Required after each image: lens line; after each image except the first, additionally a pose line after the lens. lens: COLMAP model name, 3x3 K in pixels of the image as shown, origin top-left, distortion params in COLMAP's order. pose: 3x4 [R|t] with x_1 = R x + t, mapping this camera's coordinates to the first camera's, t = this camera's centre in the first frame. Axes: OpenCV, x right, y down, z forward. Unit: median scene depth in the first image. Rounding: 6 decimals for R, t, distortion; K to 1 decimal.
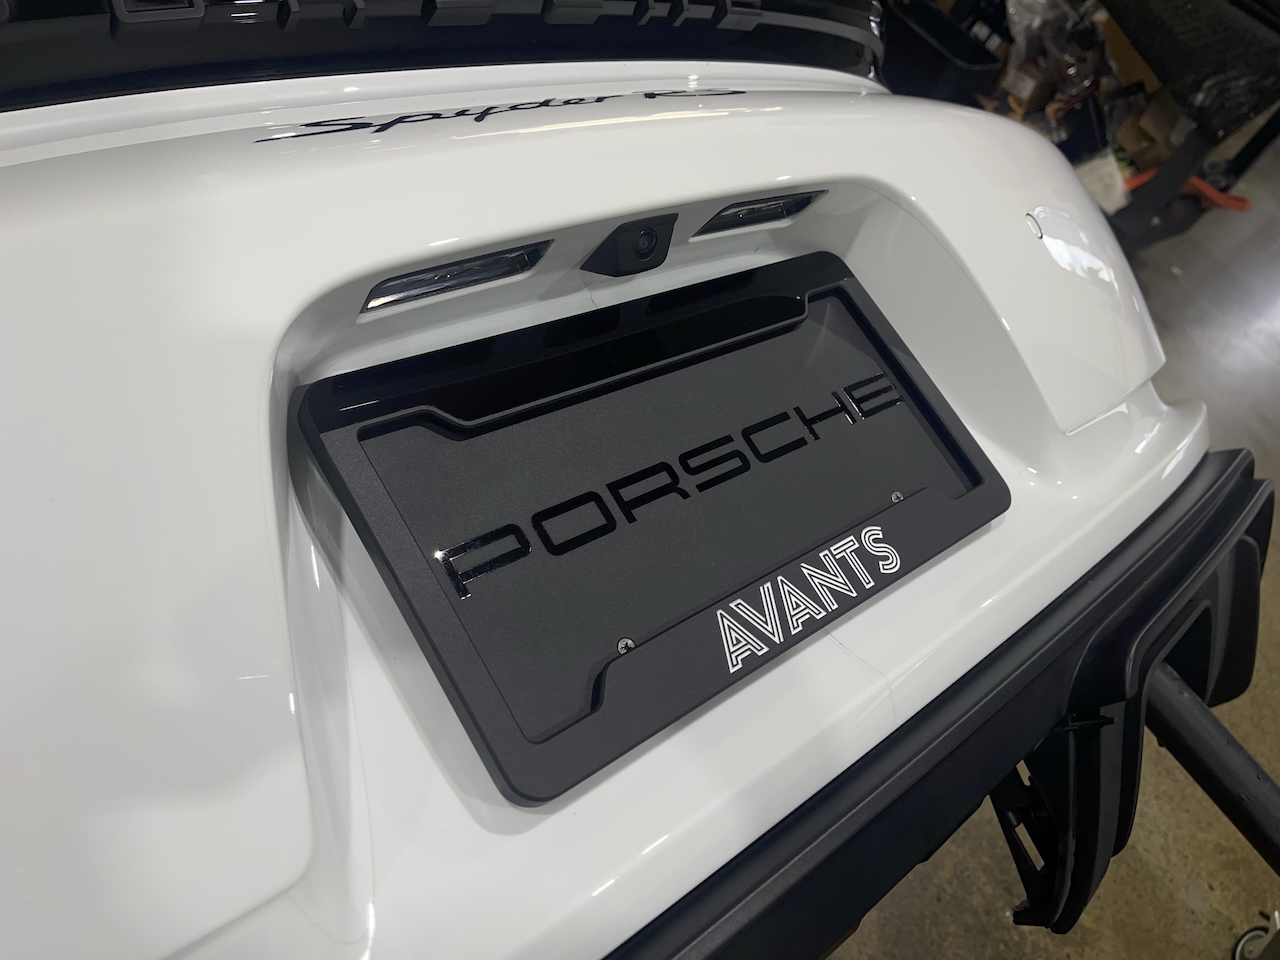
lens RADIAL K [[1047.9, 0, 640.0], [0, 1047.9, 480.0], [0, 0, 1]] dist [0.004824, -0.016332]
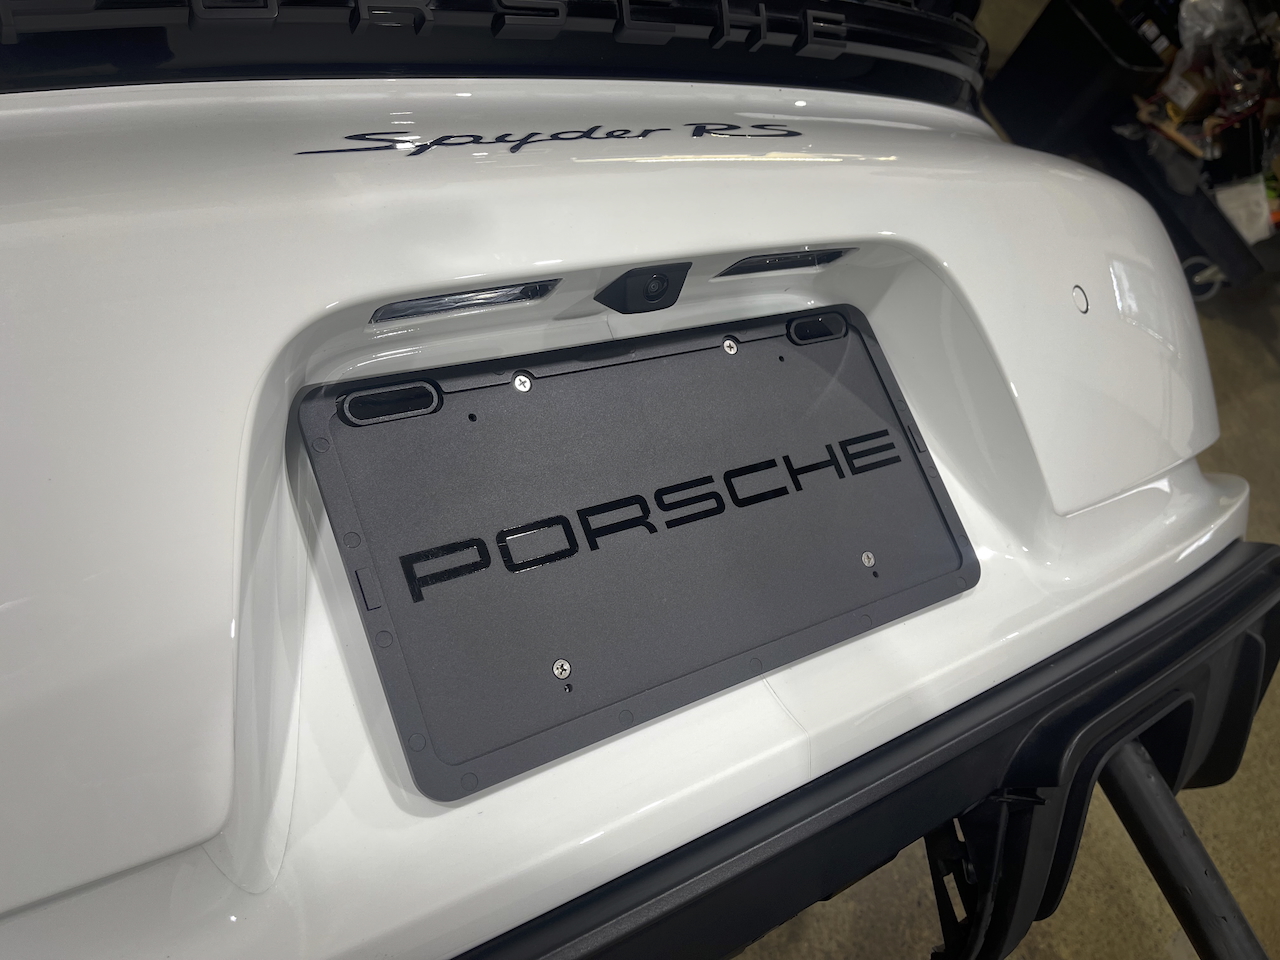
lens RADIAL K [[1047.9, 0, 640.0], [0, 1047.9, 480.0], [0, 0, 1]] dist [0.004824, -0.016332]
pose [[0.982177, 0.168657, -0.082968, 0.071455], [-0.163046, 0.984107, 0.070347, -0.069808], [0.093514, -0.055566, 0.994066, -0.034504]]
